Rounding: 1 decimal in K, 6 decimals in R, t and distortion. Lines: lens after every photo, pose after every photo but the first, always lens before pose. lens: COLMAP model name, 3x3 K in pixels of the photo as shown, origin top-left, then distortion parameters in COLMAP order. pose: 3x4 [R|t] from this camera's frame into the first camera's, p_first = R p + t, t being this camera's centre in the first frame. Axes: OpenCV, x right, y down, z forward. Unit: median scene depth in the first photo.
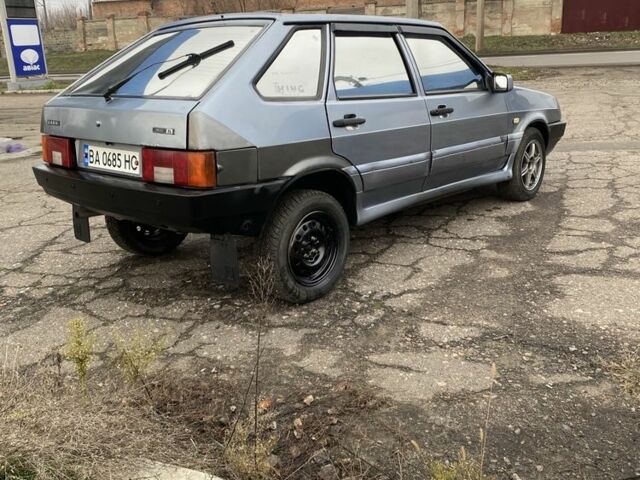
lens RADIAL K [[645.7, 0, 320.0], [0, 645.7, 240.0], [0, 0, 1]] dist [0.128506, -0.310701]
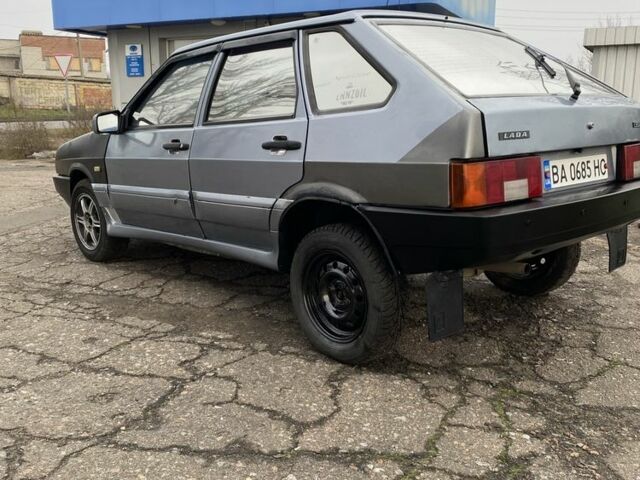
lens RADIAL K [[645.7, 0, 320.0], [0, 645.7, 240.0], [0, 0, 1]] dist [0.128506, -0.310701]
pose [[0.088585, -0.156678, 0.983669, -1.177428], [0.287715, 0.949481, 0.125322, -0.239312], [-0.953610, 0.271914, 0.129189, 1.242551]]
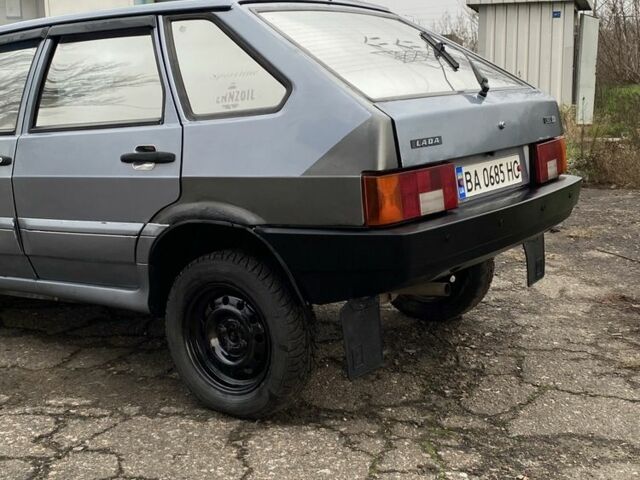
lens RADIAL K [[889.9, 0, 321.4], [0, 889.9, 241.4], [0, 0, 1]] dist [0.242815, -0.974085]
pose [[-0.128721, -0.130919, 0.983001, -1.303913], [0.313259, 0.935124, 0.165563, -0.283722], [-0.940904, 0.329246, -0.079358, 1.299999]]
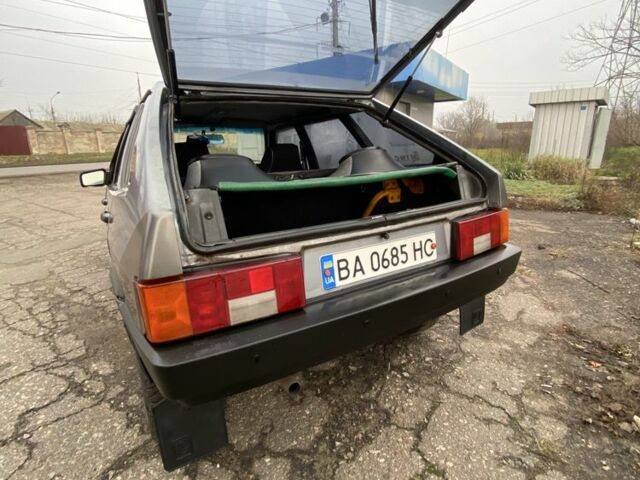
lens RADIAL K [[351.2, 0, 311.1], [0, 351.2, 238.4], [0, 0, 1]] dist [0.035002, -0.044088]
pose [[0.266753, -0.208081, 0.941034, -0.700402], [0.289449, 0.948635, 0.127713, -0.217914], [-0.919273, 0.238313, 0.313280, 0.965468]]
